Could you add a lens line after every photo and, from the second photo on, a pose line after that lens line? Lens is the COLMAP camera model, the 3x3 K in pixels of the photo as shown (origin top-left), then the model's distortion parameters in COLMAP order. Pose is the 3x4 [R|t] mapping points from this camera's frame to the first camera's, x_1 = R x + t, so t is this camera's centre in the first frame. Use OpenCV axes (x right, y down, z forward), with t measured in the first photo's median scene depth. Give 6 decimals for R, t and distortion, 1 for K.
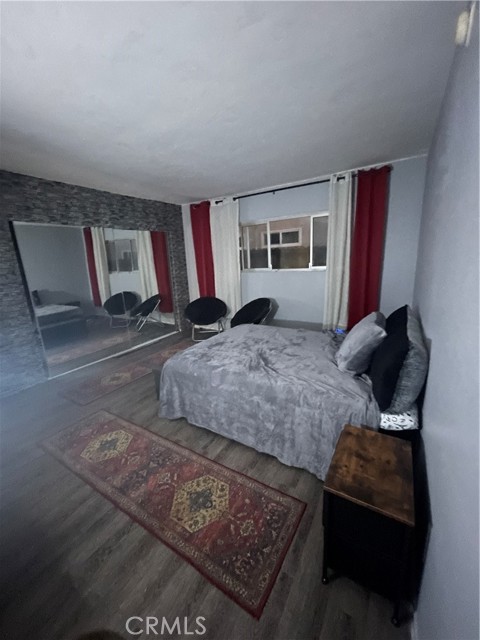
lens RADIAL K [[259.9, 0, 237.5], [0, 259.9, 318.9], [0, 0, 1]] dist [-0.004470, 0.002492]
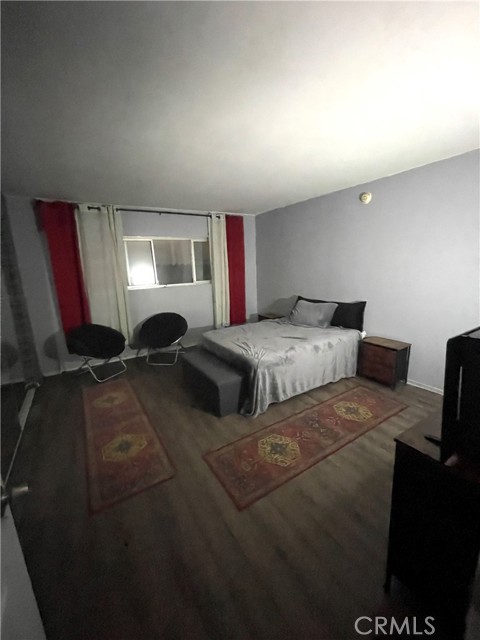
lens RADIAL K [[259.9, 0, 237.2], [0, 259.9, 320.0], [0, 0, 1]] dist [-0.004470, 0.002492]
pose [[0.429052, -0.158325, 0.889296, -1.342700], [0.217457, 0.973668, 0.068431, -0.117531], [-0.876714, 0.164024, 0.452183, 0.561666]]
